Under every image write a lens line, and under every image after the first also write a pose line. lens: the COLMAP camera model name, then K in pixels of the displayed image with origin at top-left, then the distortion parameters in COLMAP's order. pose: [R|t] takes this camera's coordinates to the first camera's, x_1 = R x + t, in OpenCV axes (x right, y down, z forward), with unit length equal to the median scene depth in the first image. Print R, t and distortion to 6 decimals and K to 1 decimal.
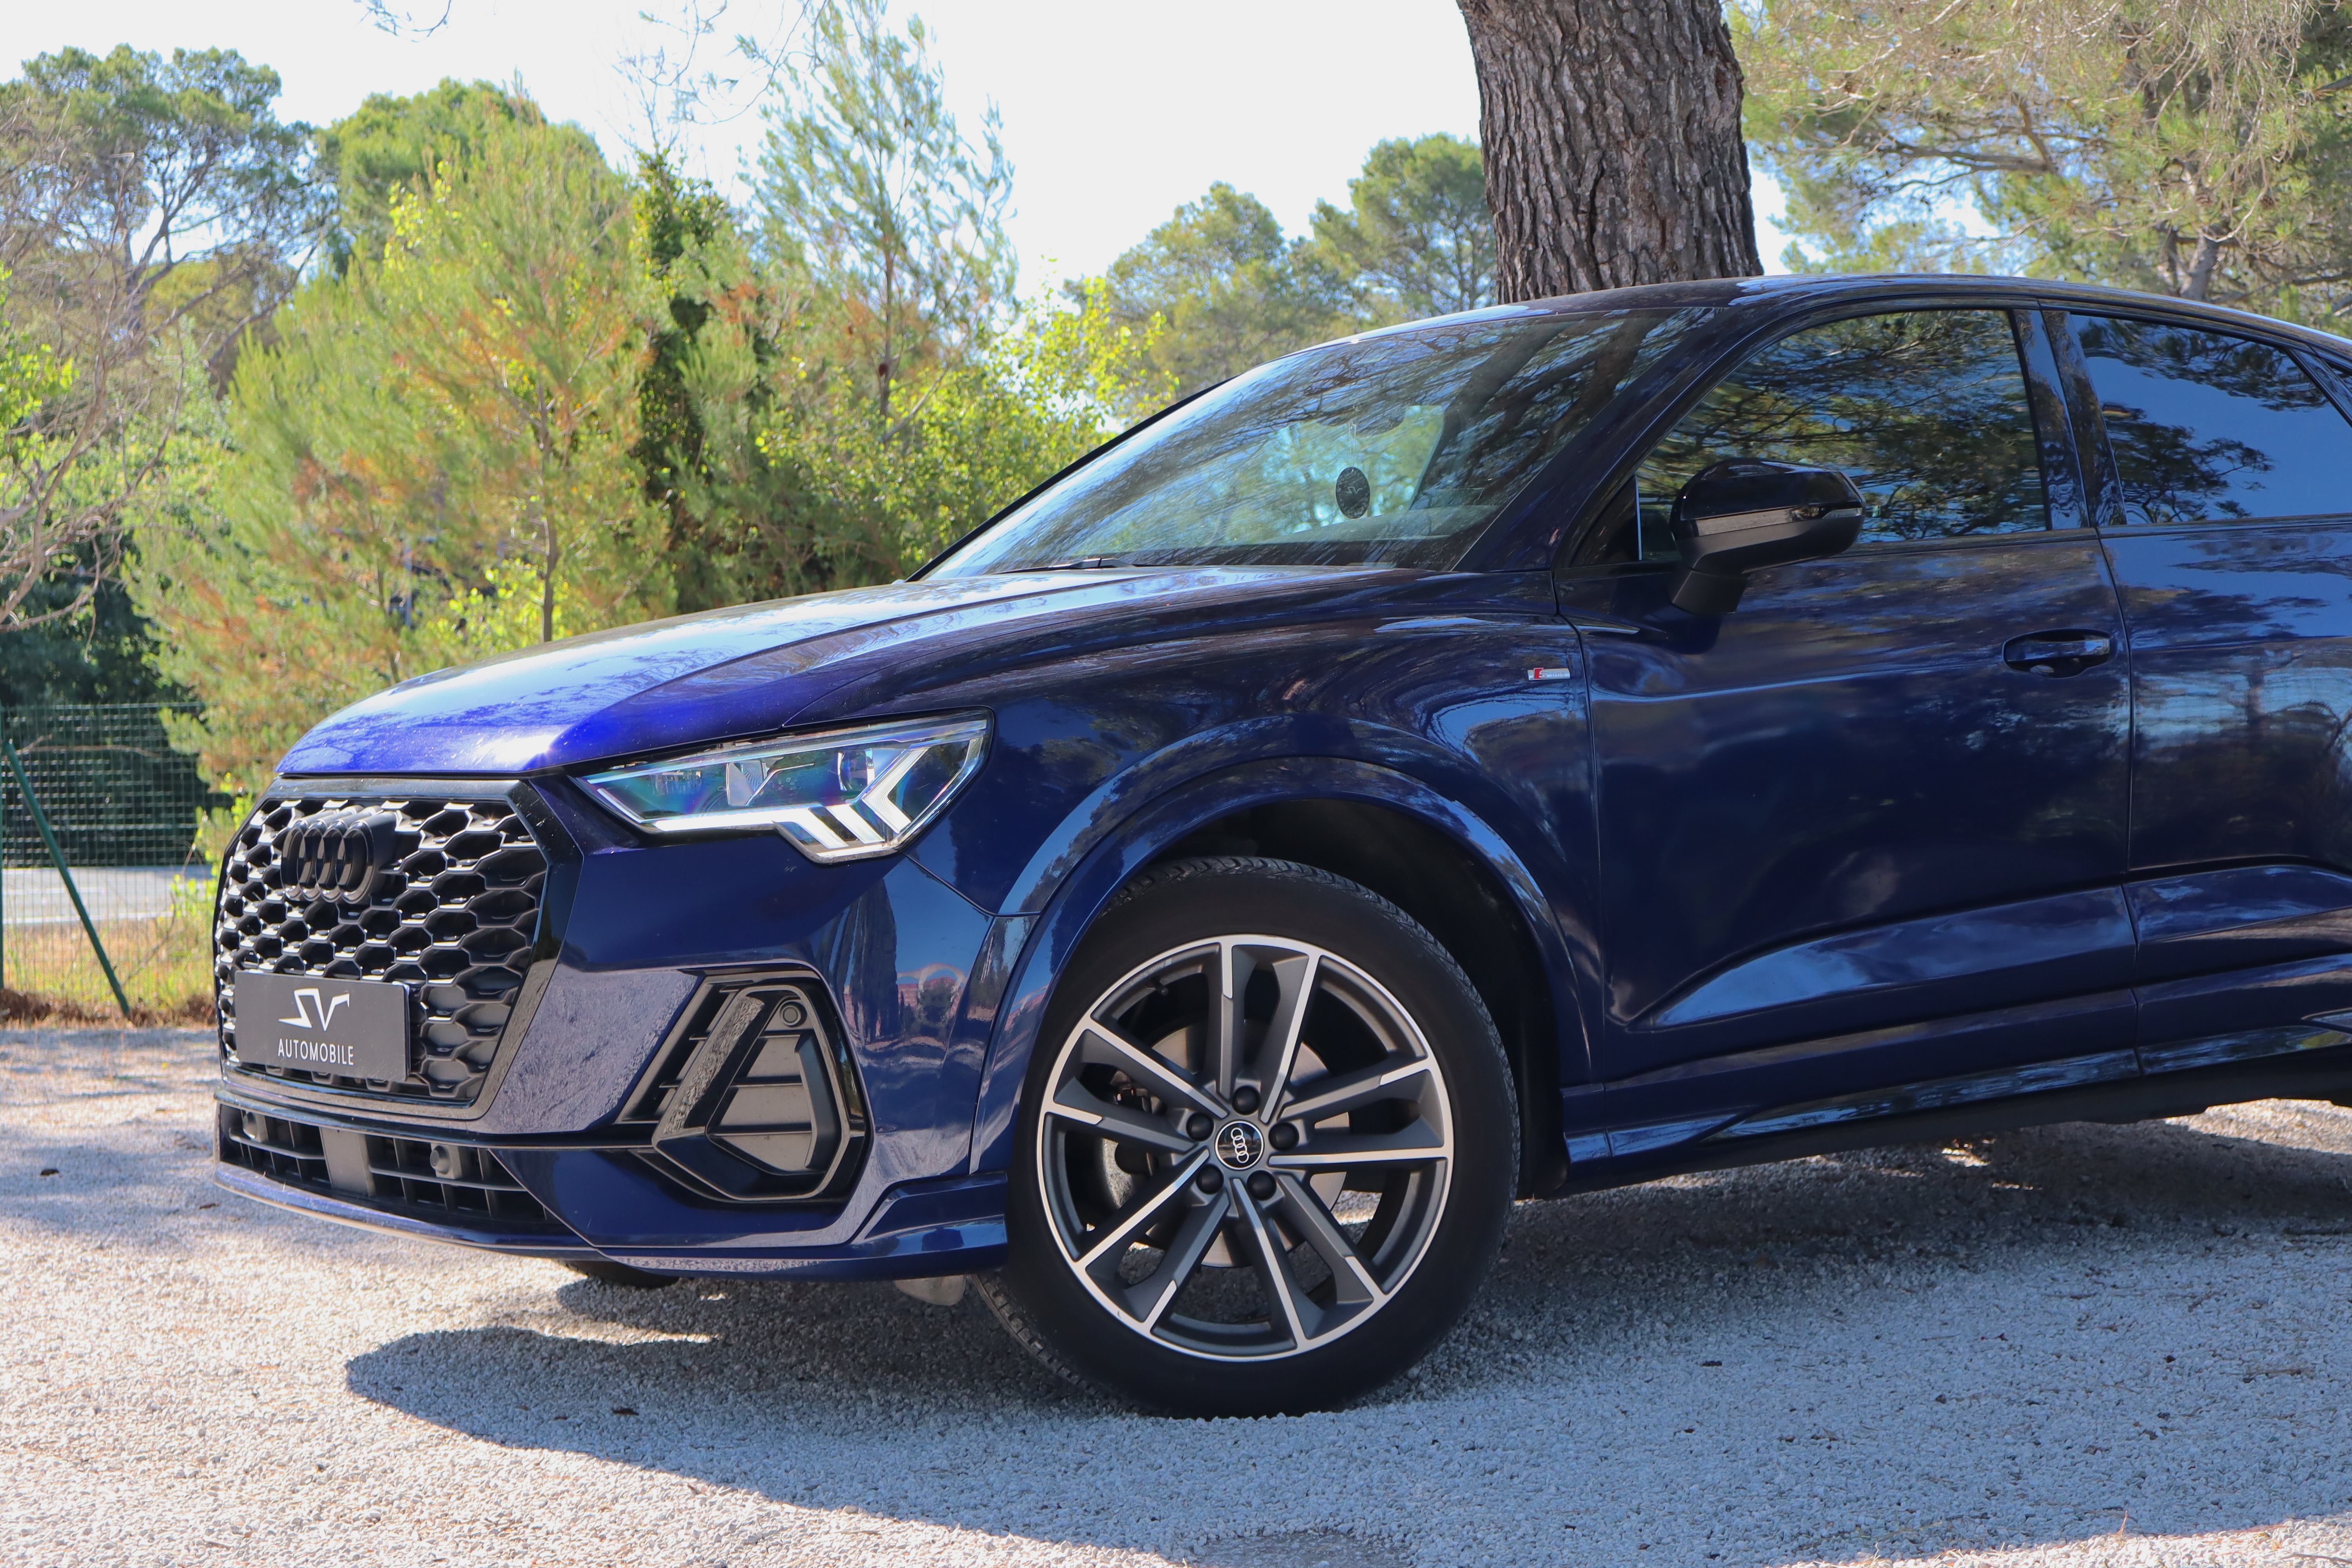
lens RADIAL K [[3943.9, 0, 1177.3], [0, 3943.9, 781.6], [0, 0, 1]] dist [-0.009457, 0.000000]
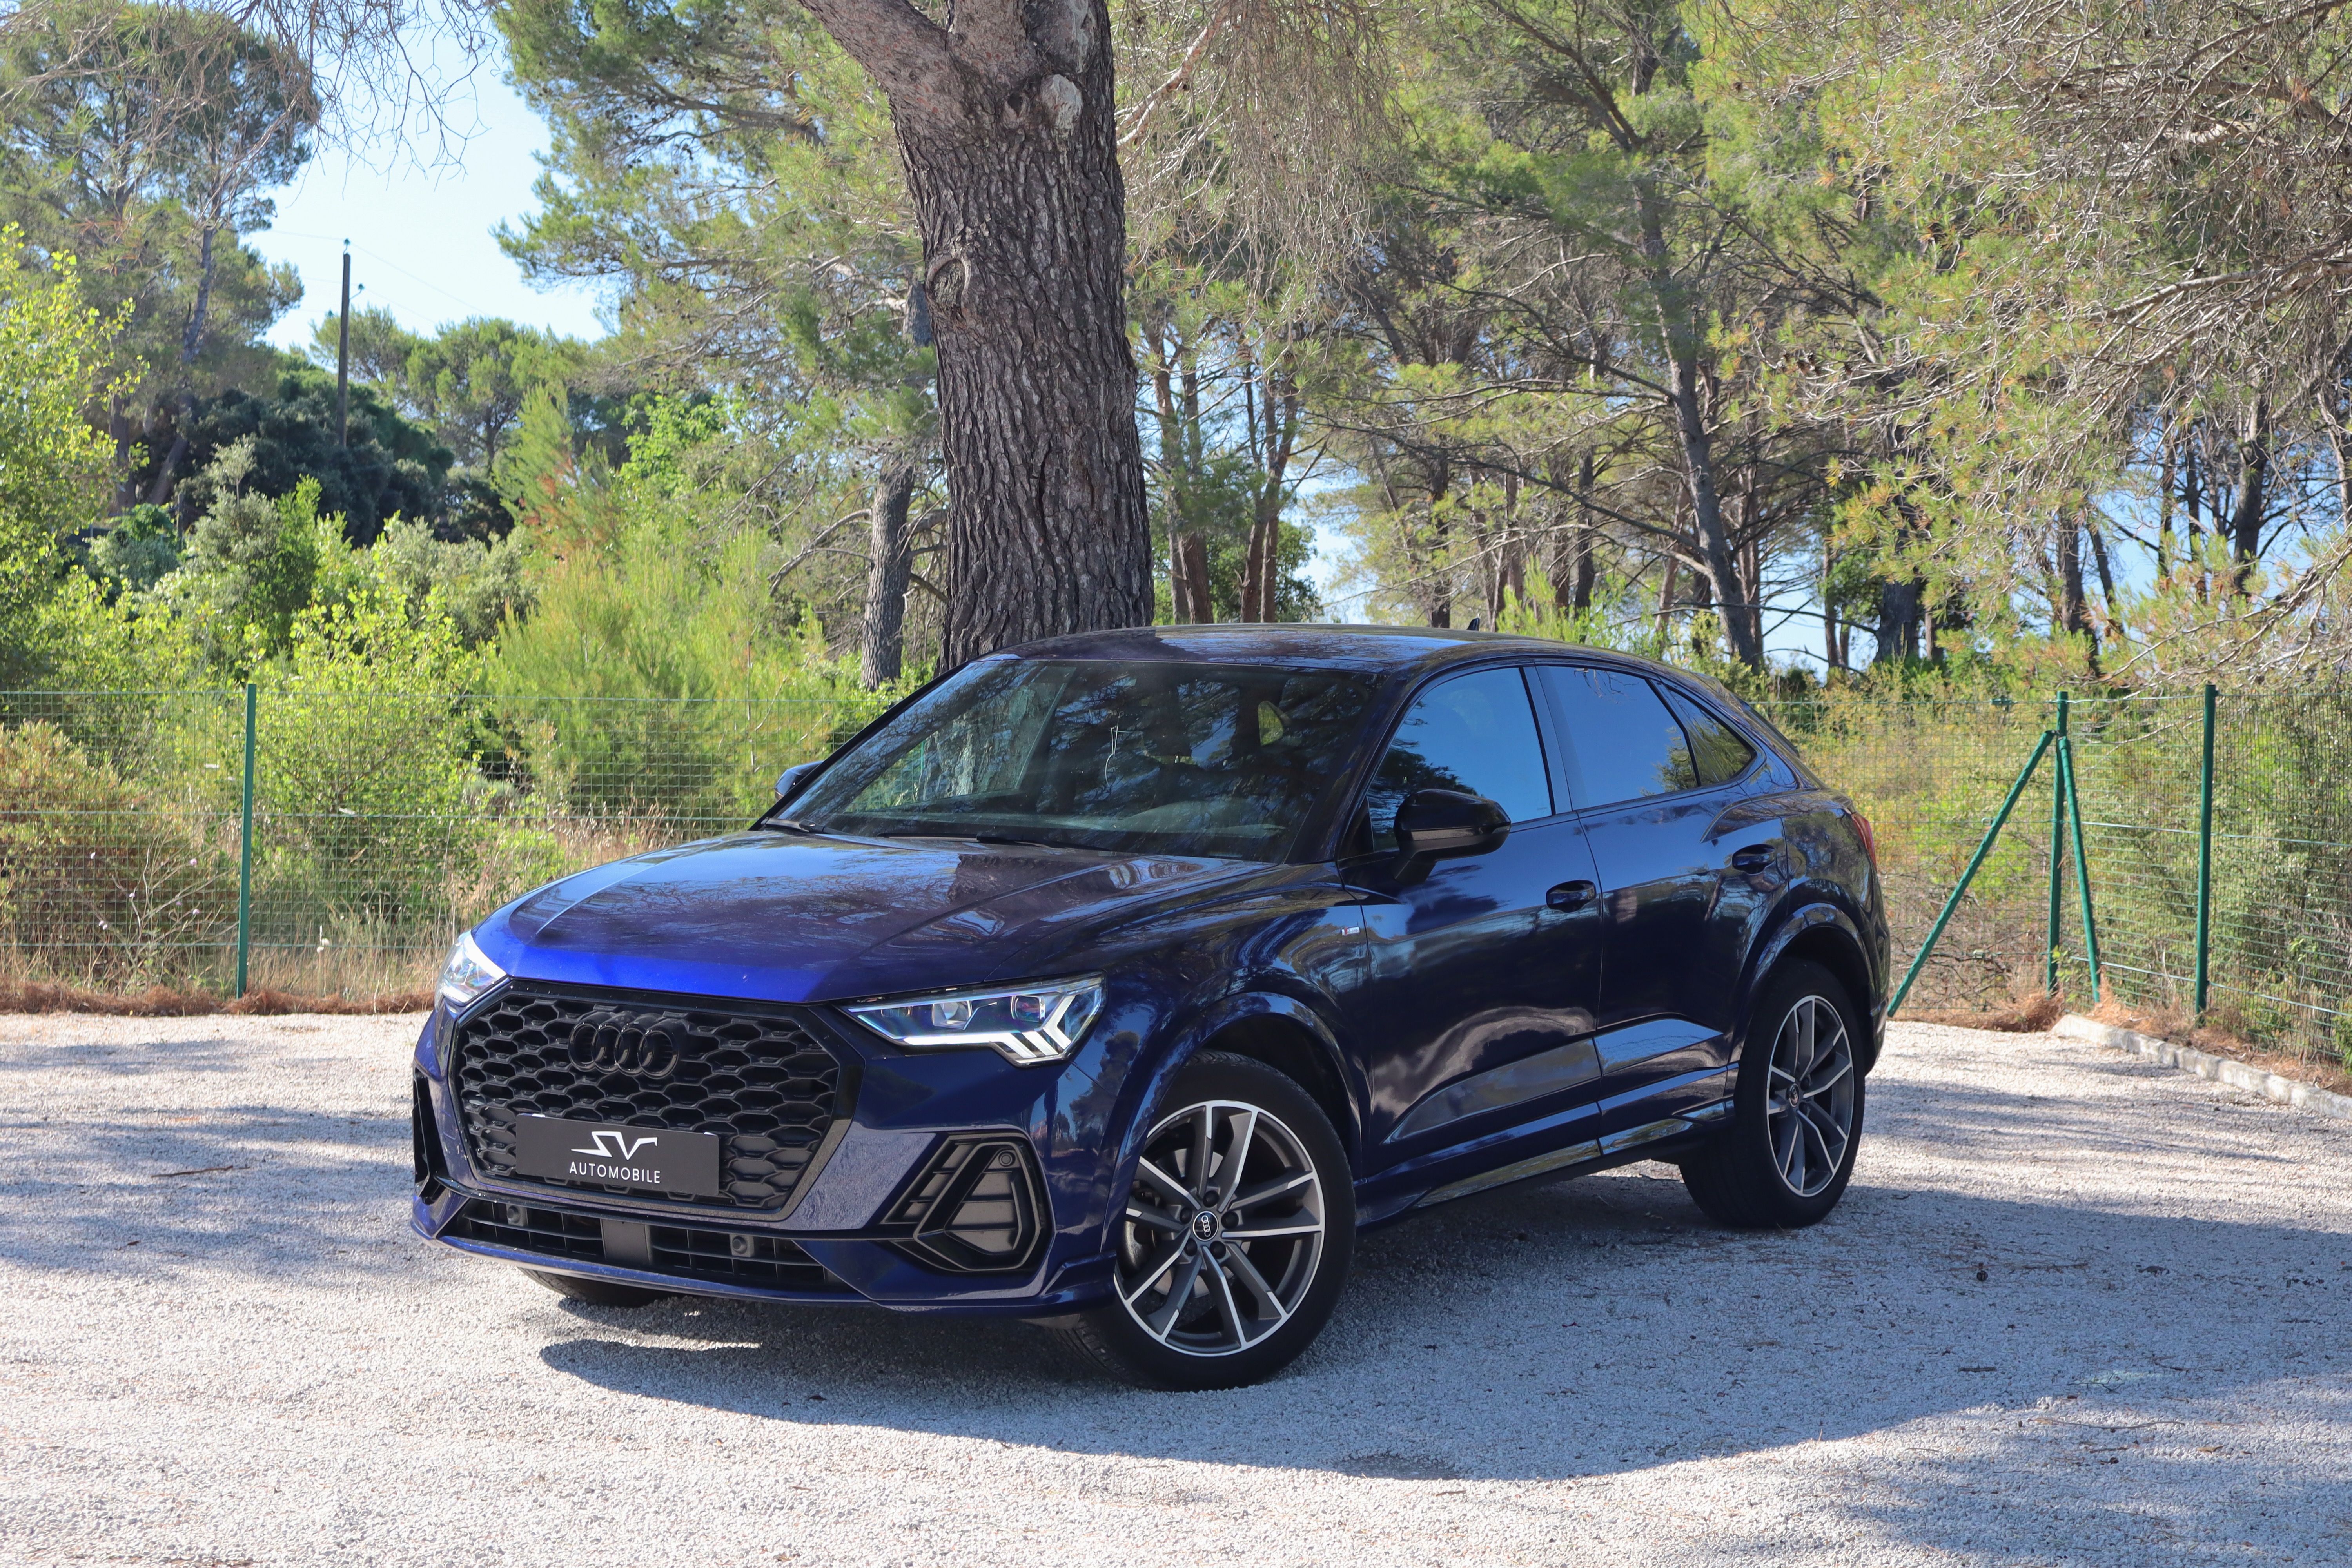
lens RADIAL K [[4285.4, 0, 1185.8], [0, 4285.4, 787.0], [0, 0, 1]] dist [-0.052344, 0.000000]
pose [[0.932359, 0.017296, 0.361121, -0.642440], [-0.030668, 0.999039, 0.031329, -0.147343], [-0.360232, -0.040284, 0.931993, -0.662279]]
